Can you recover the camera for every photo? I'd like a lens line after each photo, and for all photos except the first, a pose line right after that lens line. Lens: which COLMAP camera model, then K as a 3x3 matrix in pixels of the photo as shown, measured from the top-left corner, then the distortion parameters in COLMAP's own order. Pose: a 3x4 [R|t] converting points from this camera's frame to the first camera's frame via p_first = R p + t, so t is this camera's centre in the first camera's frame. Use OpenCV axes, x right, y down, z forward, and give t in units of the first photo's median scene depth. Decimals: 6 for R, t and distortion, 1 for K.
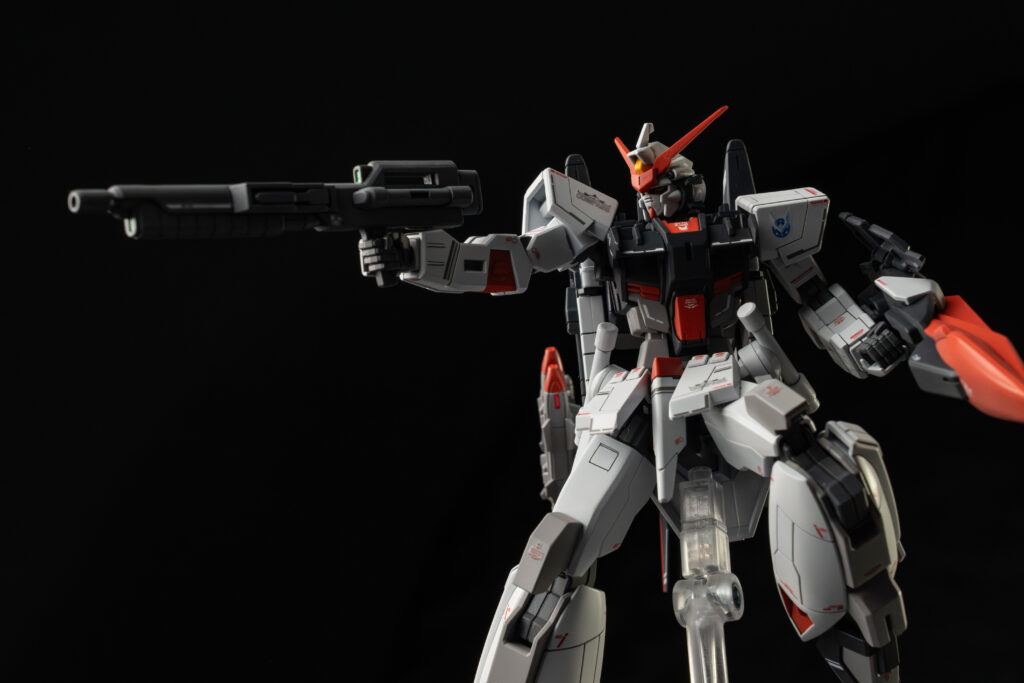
lens RADIAL K [[3008.8, 0, 512.8], [0, 3008.8, 340.9], [0, 0, 1]] dist [-0.023329, 0.000000]
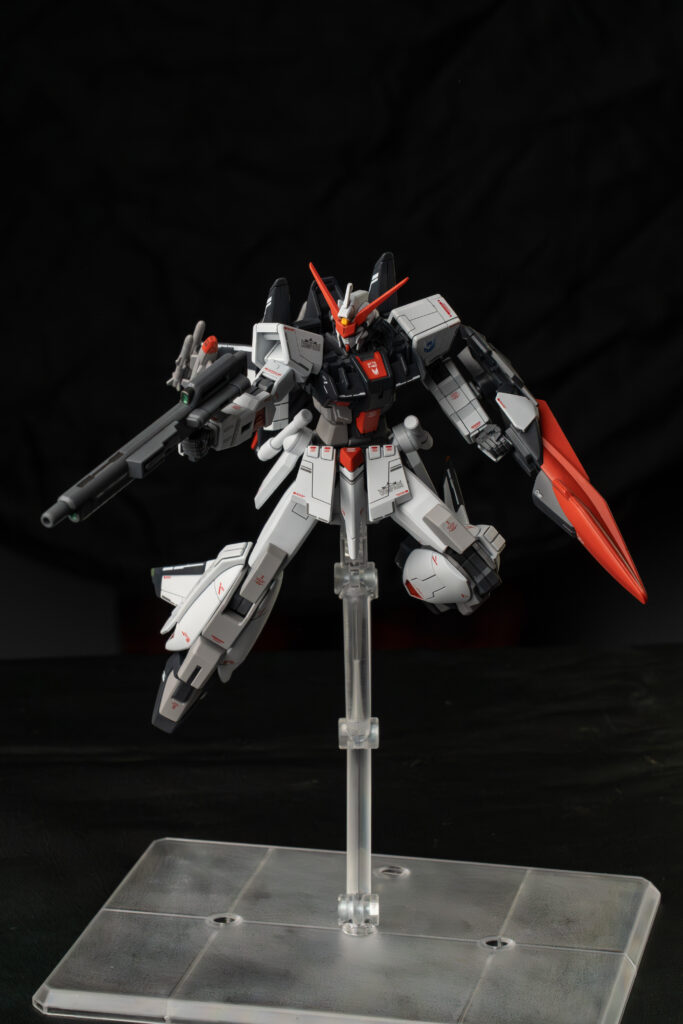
lens RADIAL K [[3008.8, 0, 341.0], [0, 3008.8, 512.5], [0, 0, 1]] dist [-0.023329, 0.000000]
pose [[0.919245, -0.110236, 0.377938, -0.501503], [-0.146855, 0.794690, 0.588983, -0.817541], [-0.365271, -0.596922, 0.714326, -0.044977]]
